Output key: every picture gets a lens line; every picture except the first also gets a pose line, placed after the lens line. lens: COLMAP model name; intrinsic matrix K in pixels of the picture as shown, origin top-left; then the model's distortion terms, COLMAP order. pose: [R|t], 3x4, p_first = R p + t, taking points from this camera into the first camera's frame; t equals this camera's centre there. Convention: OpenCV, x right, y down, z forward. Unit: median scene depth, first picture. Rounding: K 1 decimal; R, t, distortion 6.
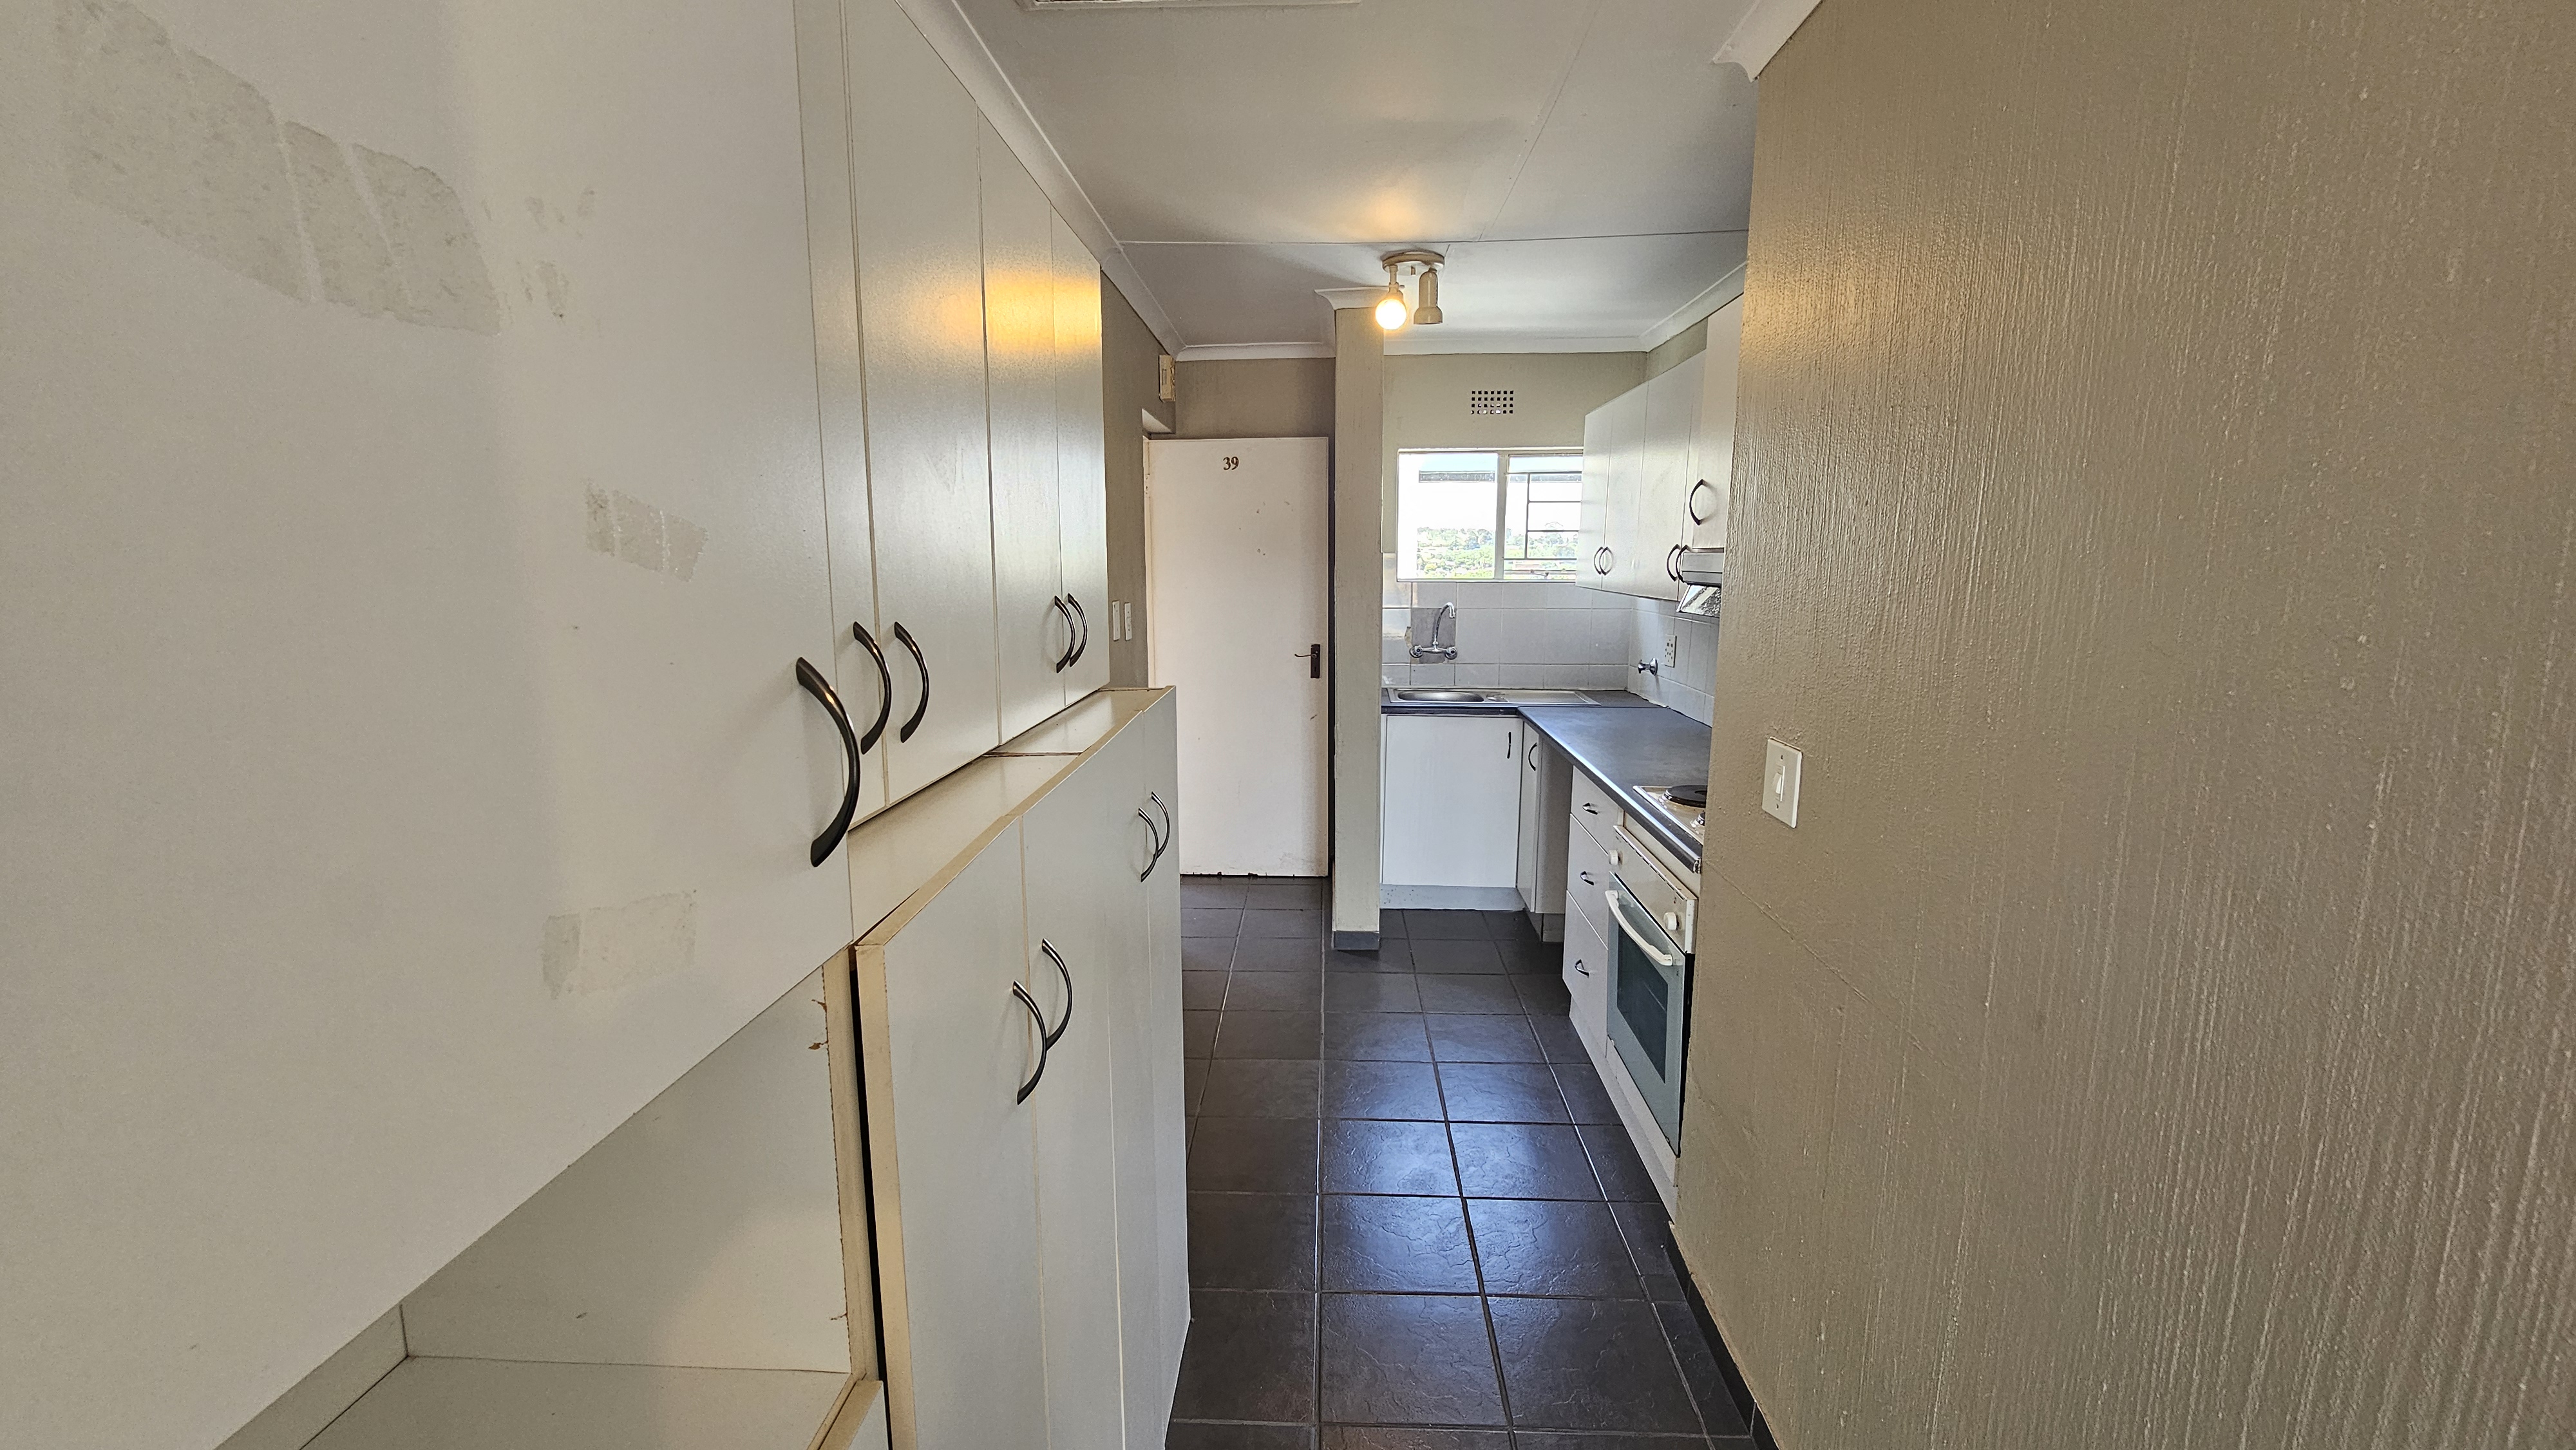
lens RADIAL K [[1048.9, 0, 1285.2], [0, 1048.9, 725.4], [0, 0, 1]] dist [-0.002692, 0.001053]
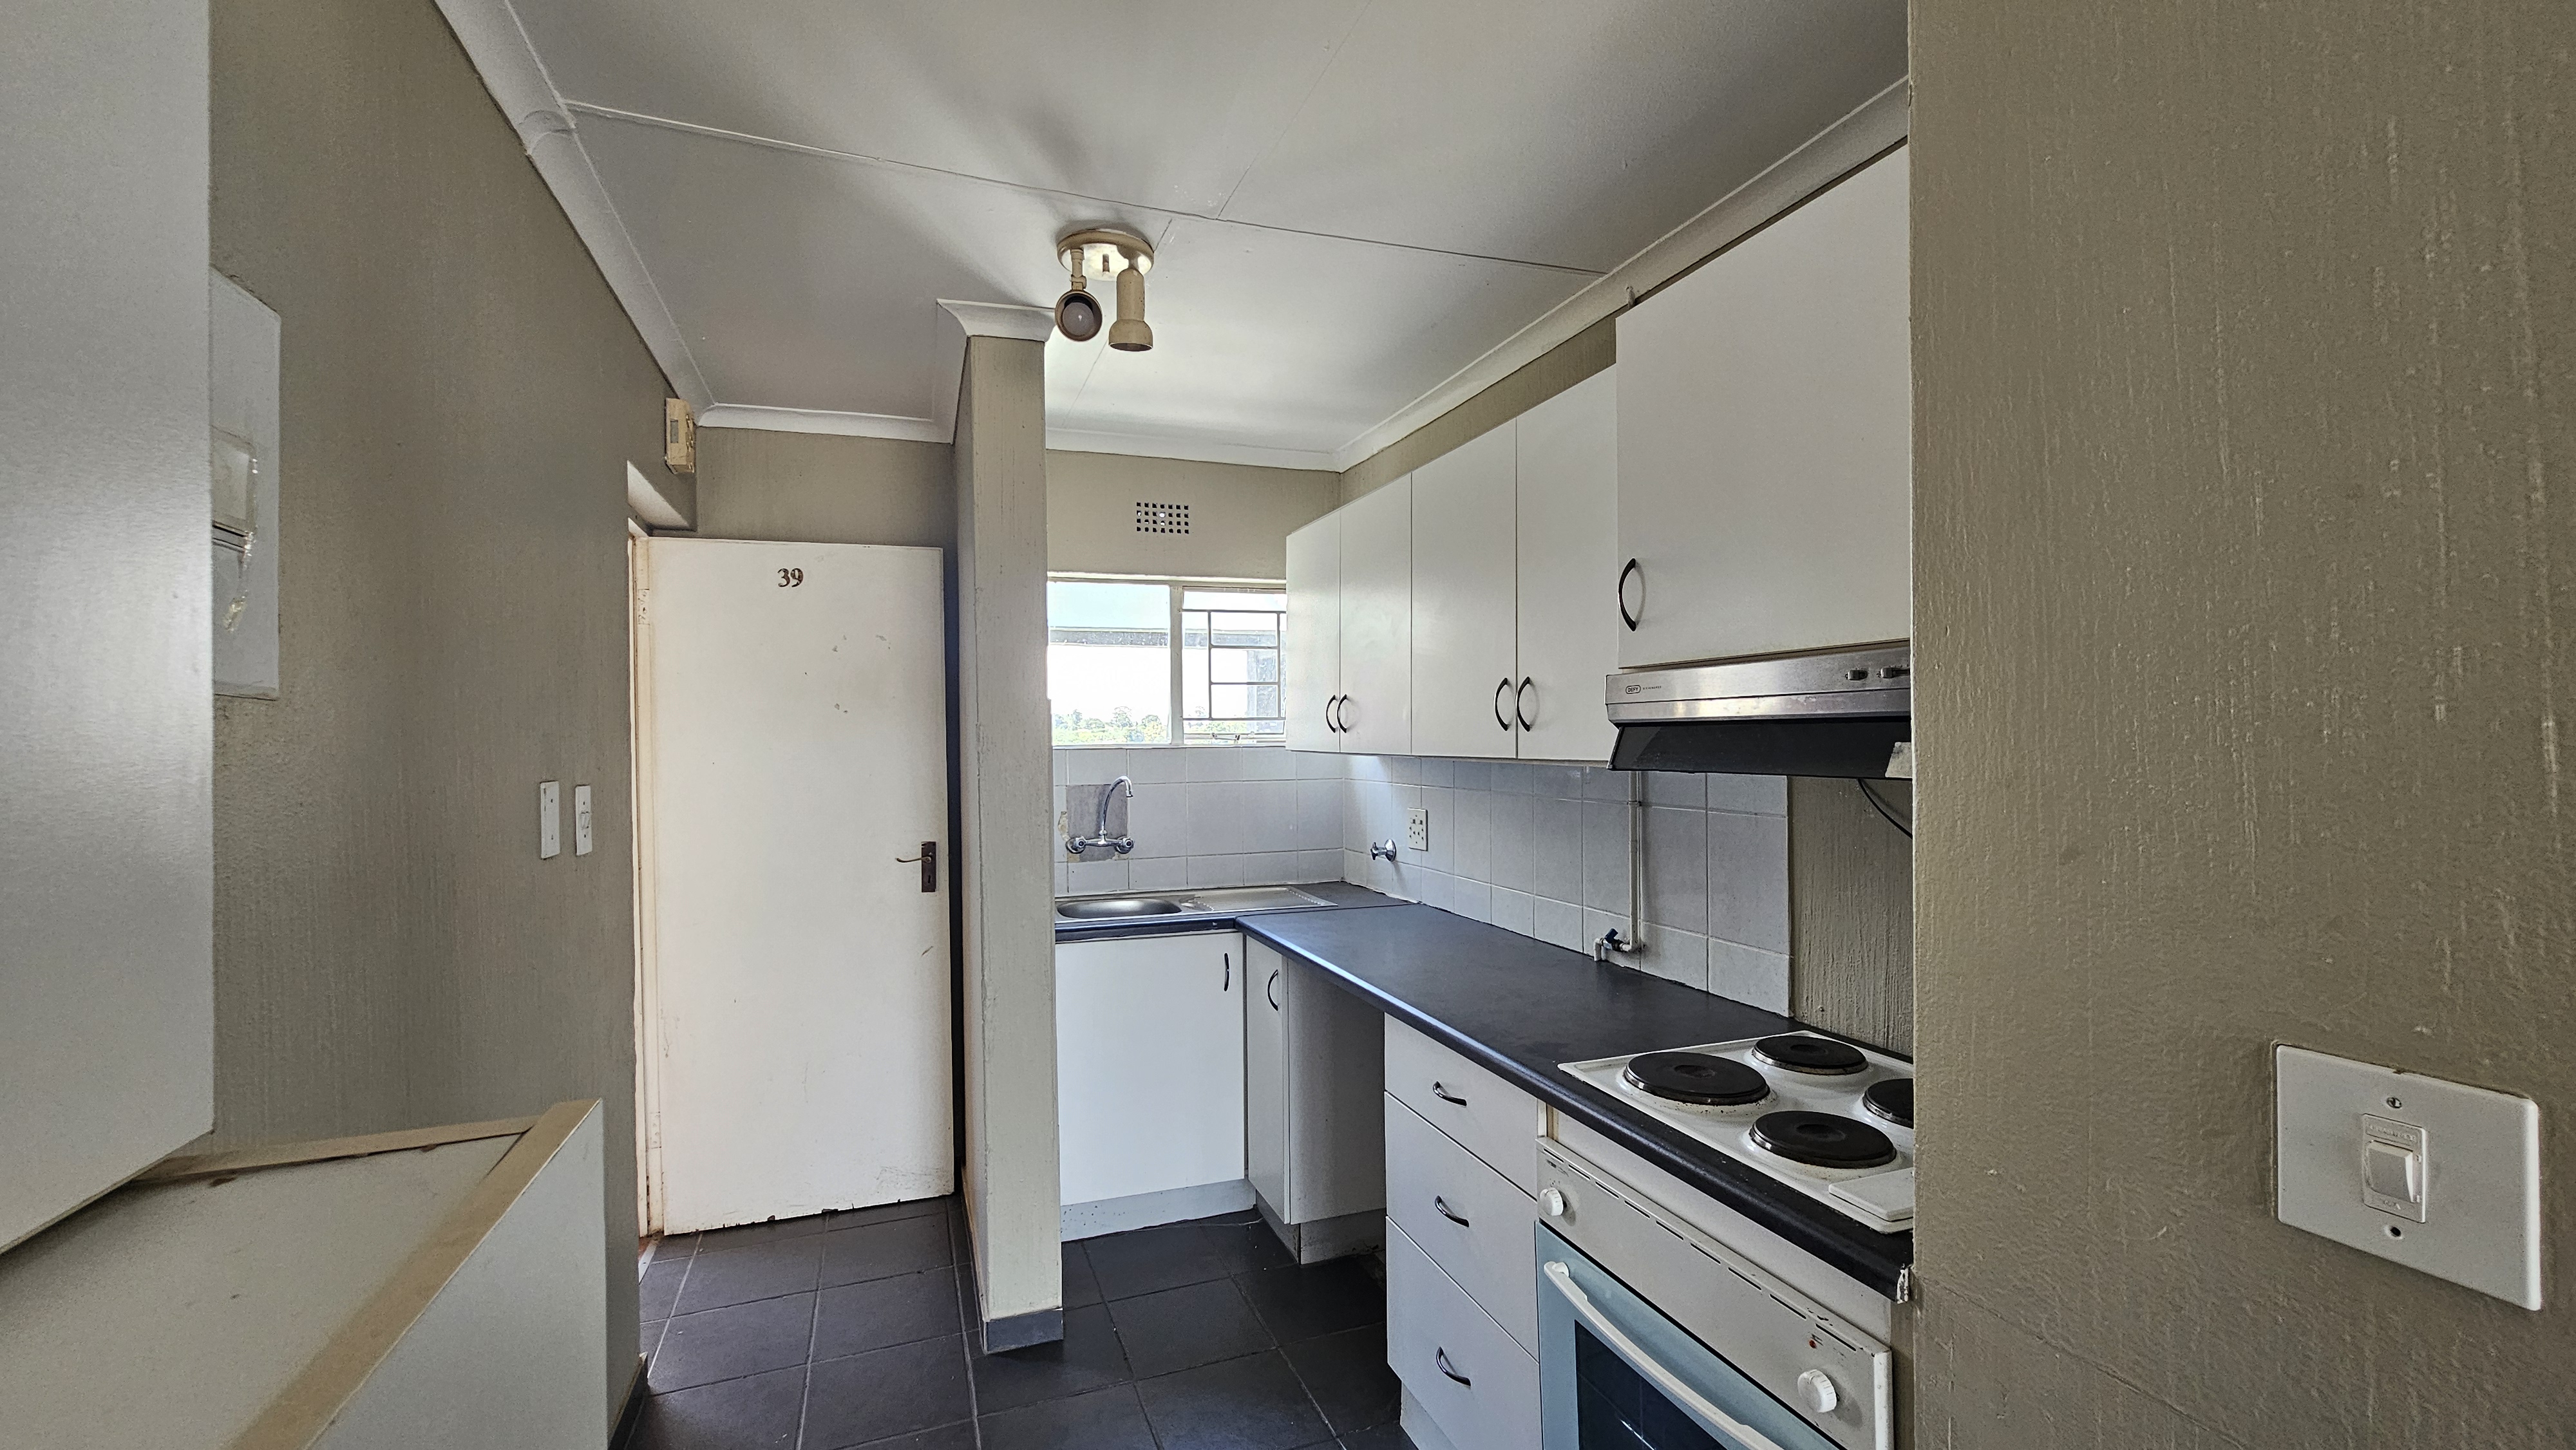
lens RADIAL K [[1048.9, 0, 1289.0], [0, 1048.9, 742.4], [0, 0, 1]] dist [-0.002692, 0.001053]
pose [[0.920667, -0.009733, 0.390227, -0.021508], [0.071171, 0.987118, -0.143294, -0.028071], [-0.383806, 0.159699, 0.909500, 0.294576]]
